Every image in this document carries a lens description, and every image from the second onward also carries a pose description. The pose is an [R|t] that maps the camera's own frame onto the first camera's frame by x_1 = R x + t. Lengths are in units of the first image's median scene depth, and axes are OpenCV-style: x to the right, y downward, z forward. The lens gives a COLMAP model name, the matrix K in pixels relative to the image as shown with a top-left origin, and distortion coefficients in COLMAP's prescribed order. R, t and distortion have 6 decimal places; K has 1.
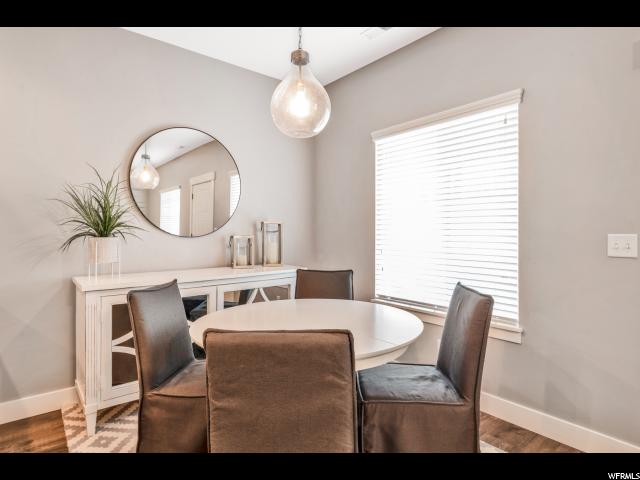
lens RADIAL K [[379.4, 0, 320.6], [0, 379.4, 235.7], [0, 0, 1]] dist [0.002194, 0.000367]
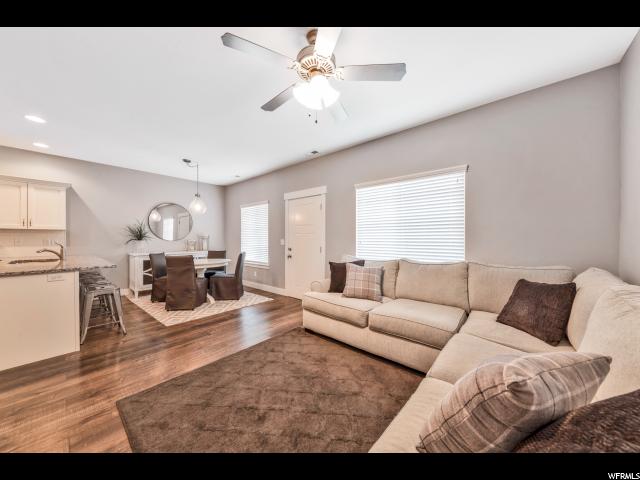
lens RADIAL K [[222.4, 0, 317.9], [0, 222.4, 240.1], [0, 0, 1]] dist [-0.000017, -0.000254]
pose [[0.979856, 0.000185, 0.199707, 0.517545], [0.001459, 0.999966, -0.008083, 0.018047], [-0.199701, 0.008212, 0.979822, -1.121748]]
